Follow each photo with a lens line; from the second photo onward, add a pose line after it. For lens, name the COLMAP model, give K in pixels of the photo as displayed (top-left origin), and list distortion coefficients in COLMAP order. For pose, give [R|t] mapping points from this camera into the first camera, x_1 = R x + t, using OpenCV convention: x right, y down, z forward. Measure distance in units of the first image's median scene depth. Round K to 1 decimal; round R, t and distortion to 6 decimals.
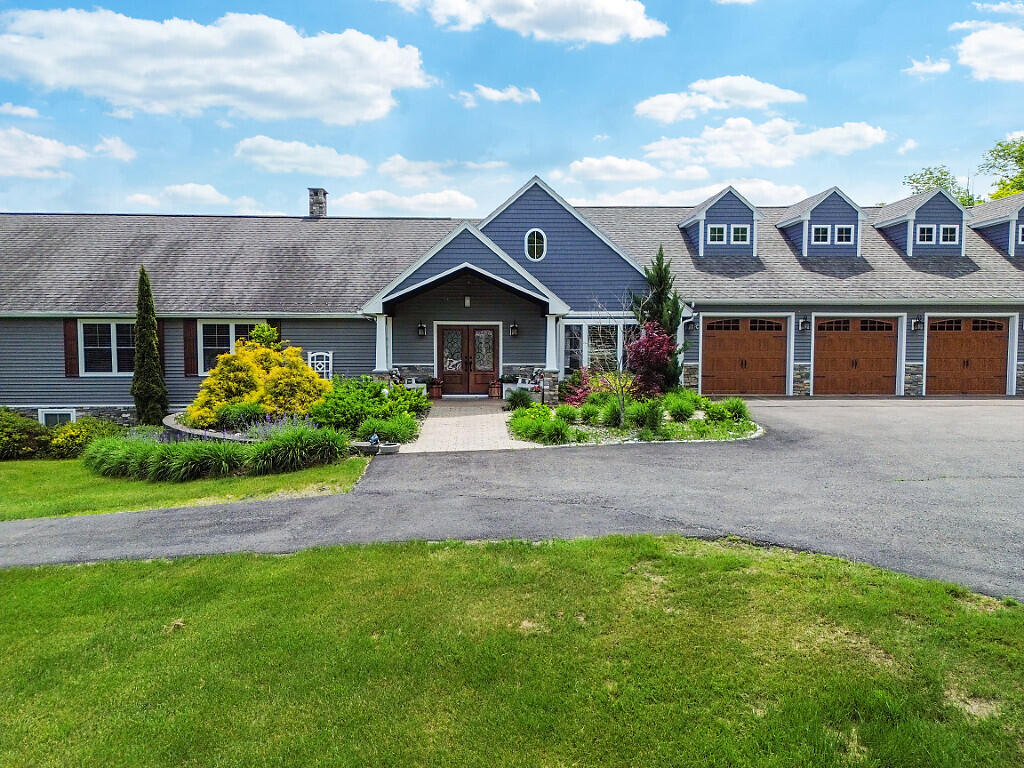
lens RADIAL K [[717.8, 0, 512.7], [0, 717.8, 383.0], [0, 0, 1]] dist [0.069979, -0.064289]
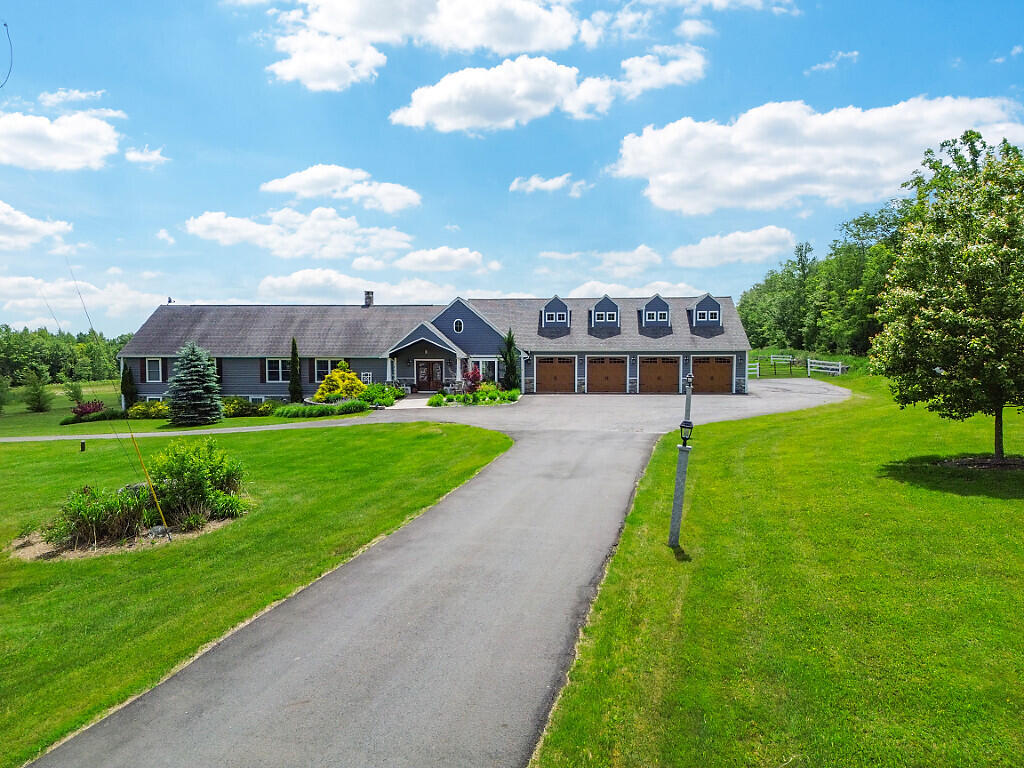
lens RADIAL K [[717.8, 0, 512.7], [0, 717.8, 383.0], [0, 0, 1]] dist [0.069979, -0.064289]
pose [[0.994801, 0.004161, -0.101749, 0.436016], [-0.004757, 0.999973, -0.005615, 0.000656], [0.101723, 0.006070, 0.994794, -1.249049]]
